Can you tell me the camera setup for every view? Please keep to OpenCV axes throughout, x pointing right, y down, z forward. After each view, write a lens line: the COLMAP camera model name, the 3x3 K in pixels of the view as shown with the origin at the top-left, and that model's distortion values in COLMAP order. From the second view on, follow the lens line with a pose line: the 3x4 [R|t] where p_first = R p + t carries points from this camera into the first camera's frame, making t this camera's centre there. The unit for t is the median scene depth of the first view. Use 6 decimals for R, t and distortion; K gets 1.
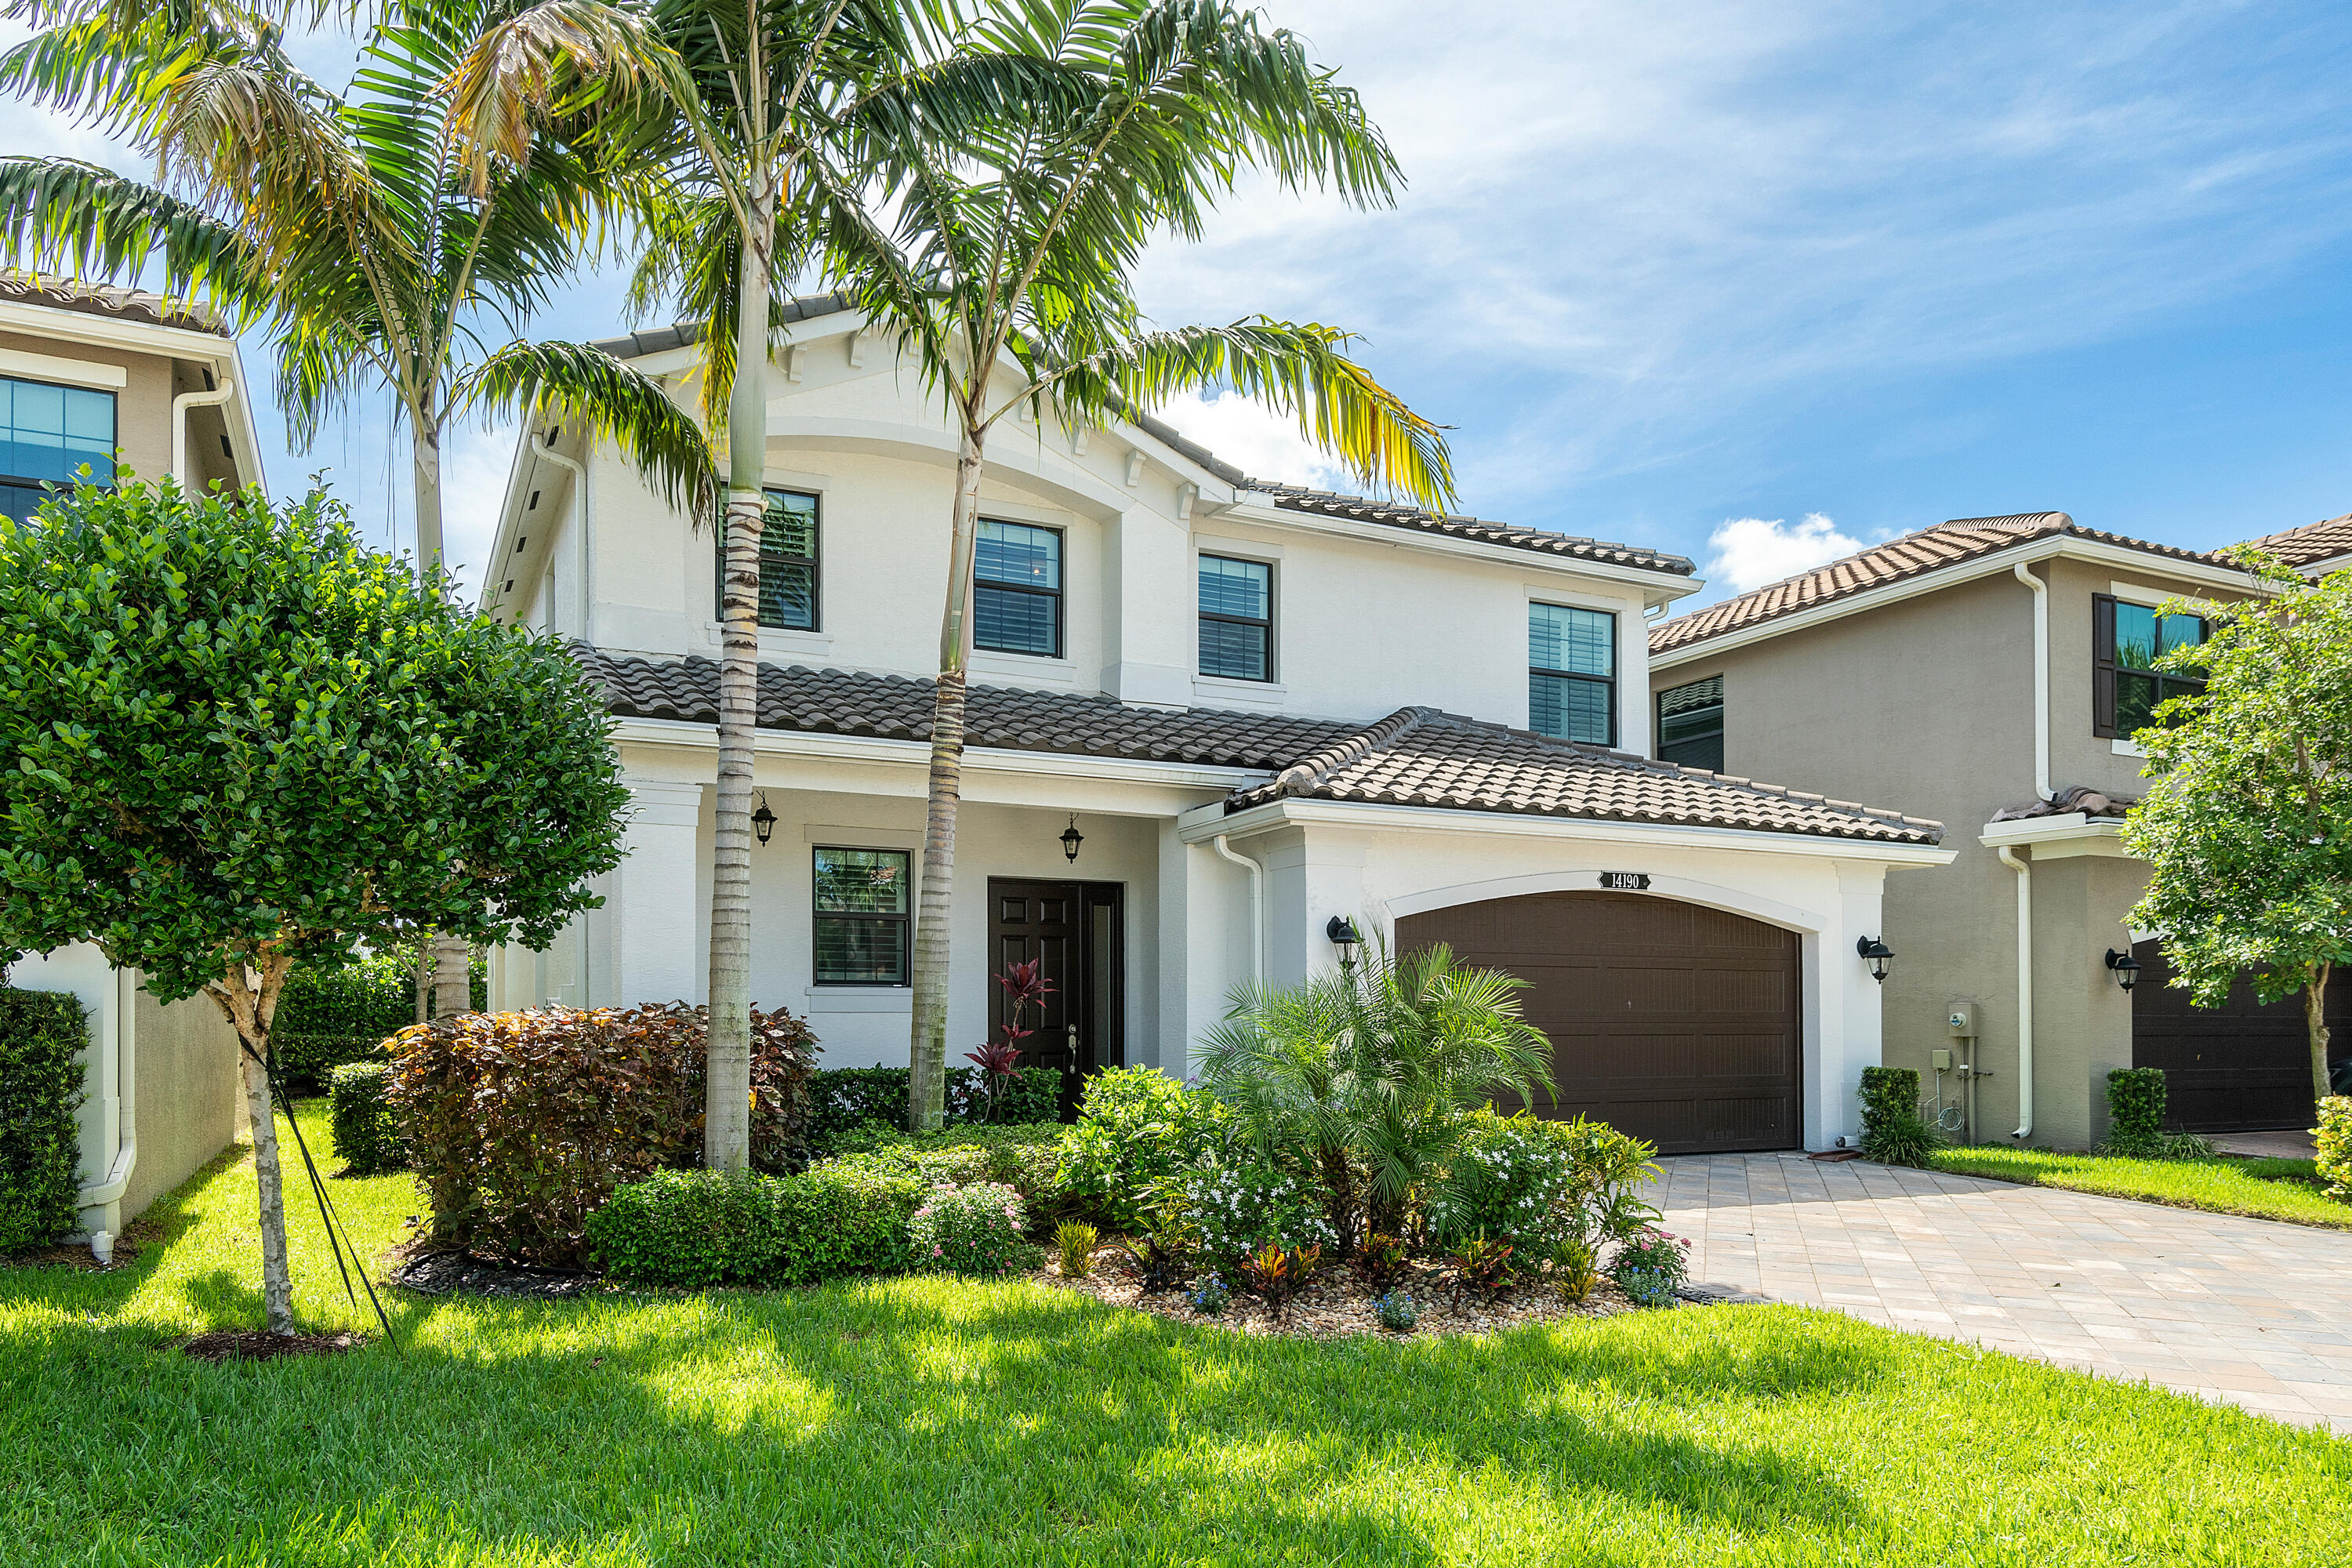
lens RADIAL K [[1565.0, 0, 1176.0], [0, 1565.0, 784.0], [0, 0, 1]] dist [0.000779, 0.000961]
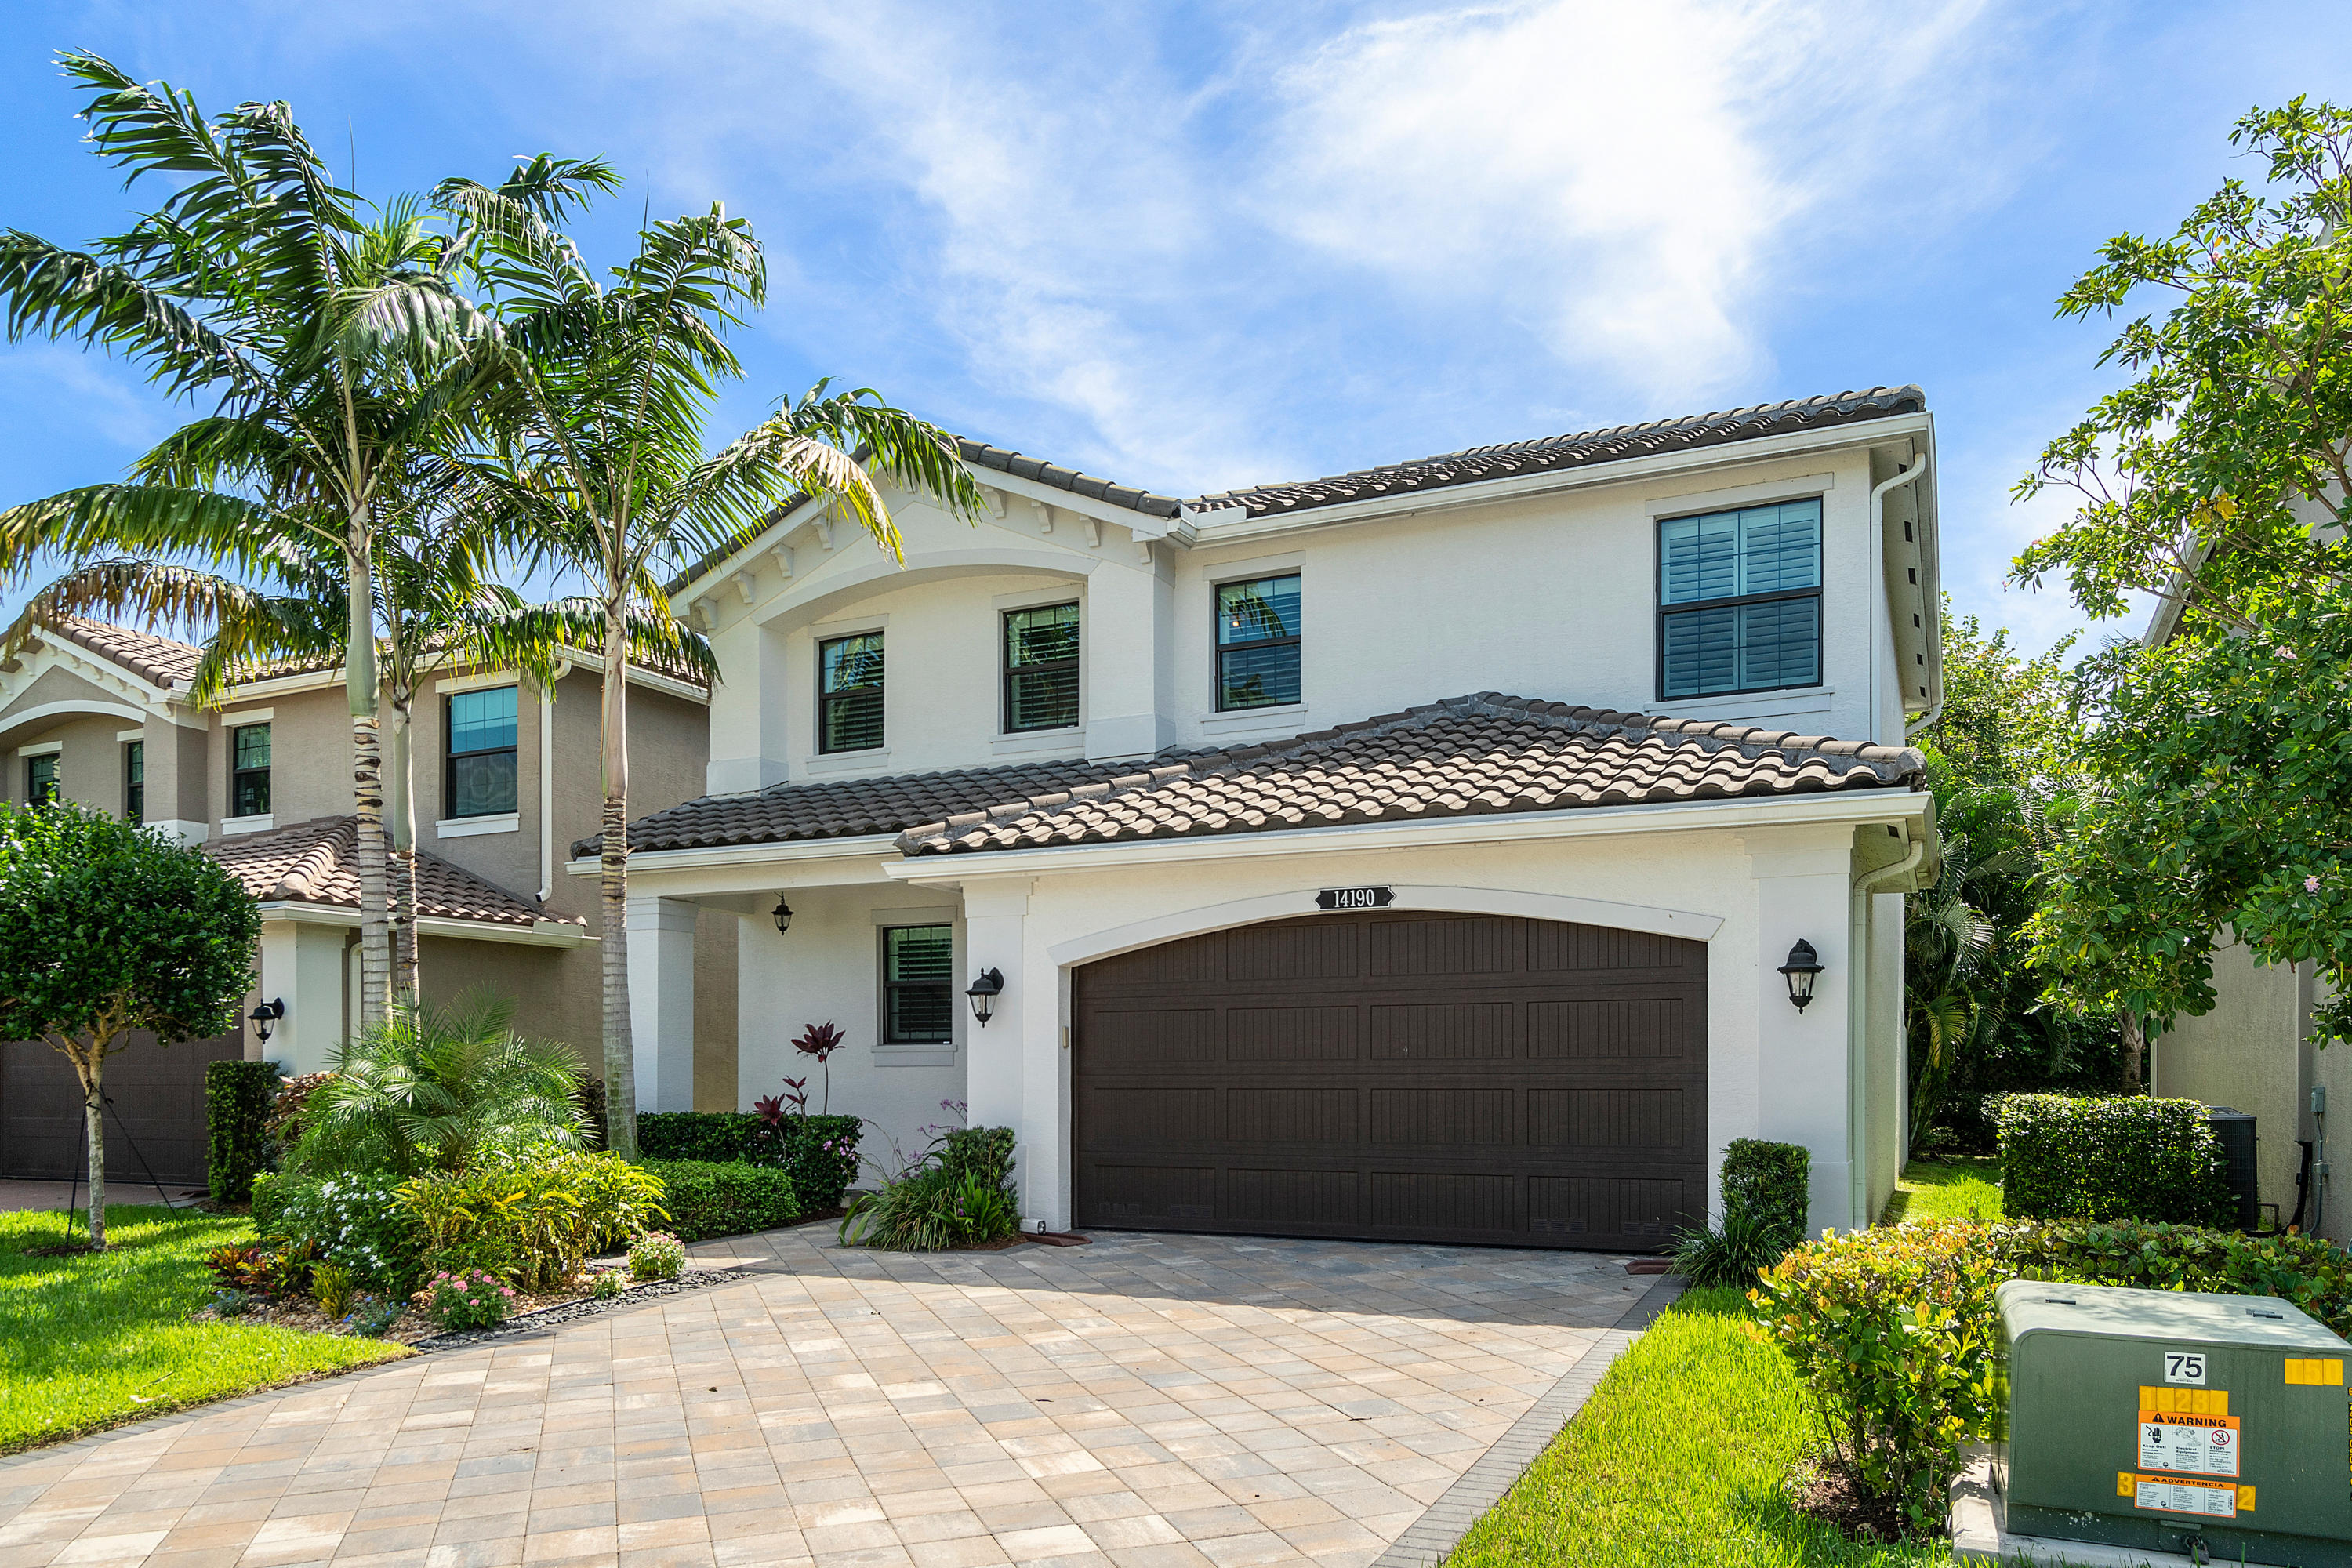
lens RADIAL K [[1565.0, 0, 1176.0], [0, 1565.0, 784.0], [0, 0, 1]] dist [0.000779, 0.000961]
pose [[0.606303, -0.141343, -0.782572, 0.844668], [0.117009, 0.989223, -0.088014, 0.063079], [0.786578, -0.038205, 0.616307, 0.443280]]
